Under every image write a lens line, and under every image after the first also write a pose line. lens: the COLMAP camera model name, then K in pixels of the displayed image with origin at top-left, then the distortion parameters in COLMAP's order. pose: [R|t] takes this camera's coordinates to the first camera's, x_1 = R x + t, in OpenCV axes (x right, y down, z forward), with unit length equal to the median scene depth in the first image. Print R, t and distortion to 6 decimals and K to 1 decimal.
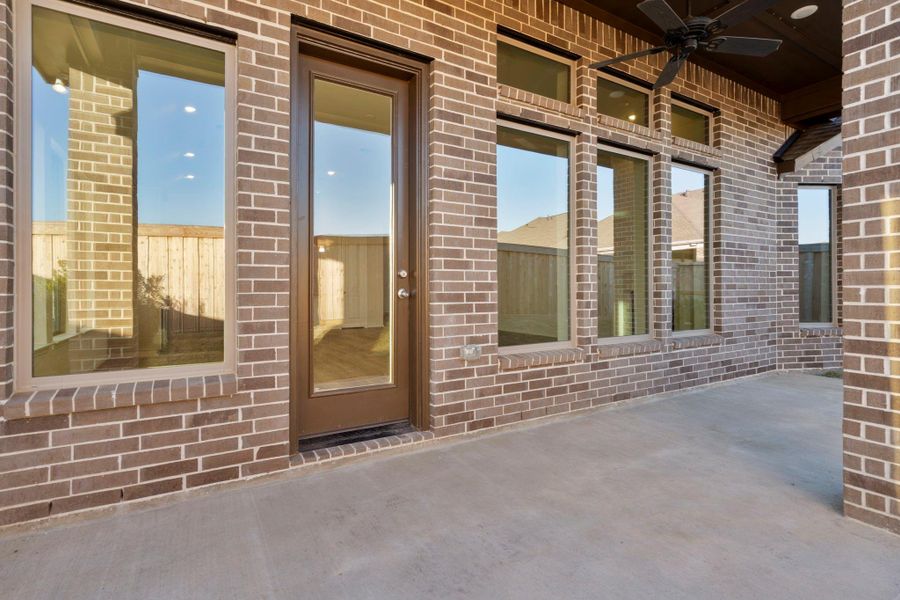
lens RADIAL K [[442.3, 0, 447.7], [0, 442.3, 289.4], [0, 0, 1]] dist [-0.001458, -0.000411]
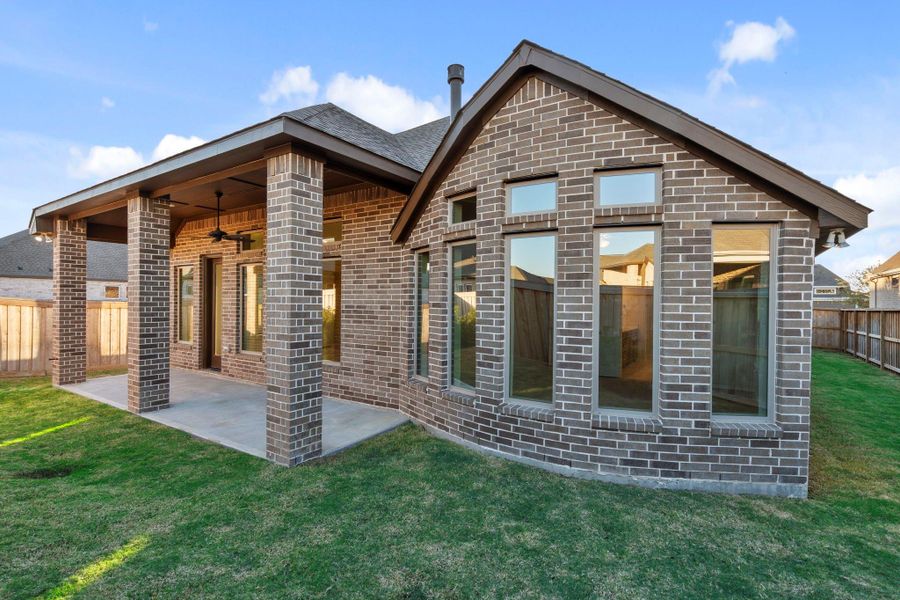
lens RADIAL K [[432.3, 0, 450.0], [0, 432.3, 300.0], [0, 0, 1]] dist [-0.000741, -0.000016]
pose [[0.450805, 0.011223, -0.892552, 3.234903], [-0.005699, 0.999937, 0.009695, -0.219105], [0.892604, 0.000717, 0.450840, 1.052590]]
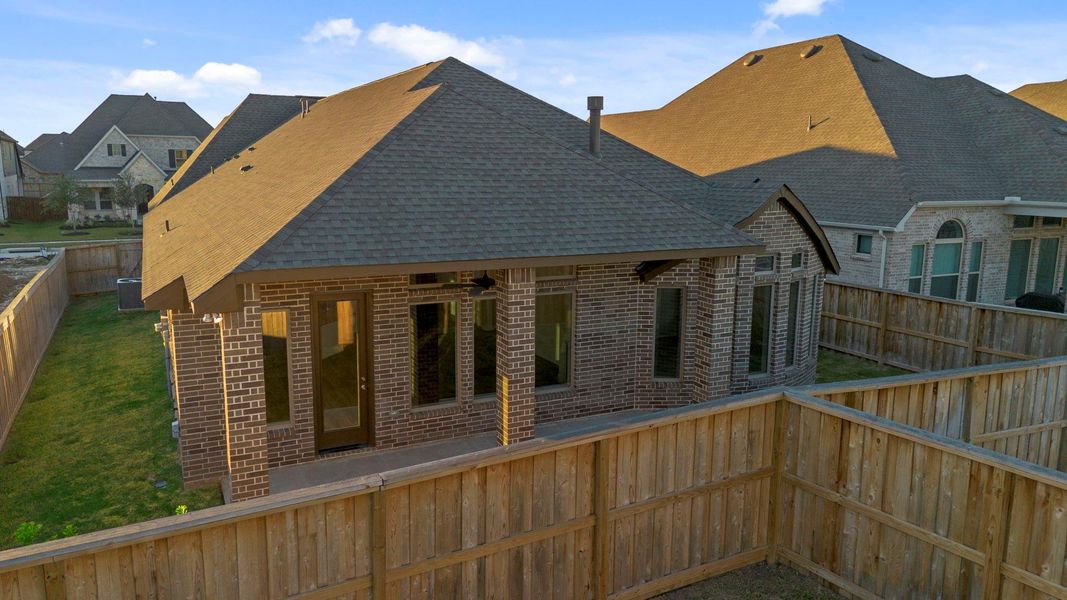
lens RADIAL K [[751.7, 0, 535.3], [0, 751.7, 295.9], [0, 0, 1]] dist [0.046210, -0.005168]
pose [[0.997155, 0.028907, -0.069618, 1.017550], [-0.016155, 0.984041, 0.177210, -1.136934], [0.073630, -0.175581, 0.981708, -2.598053]]
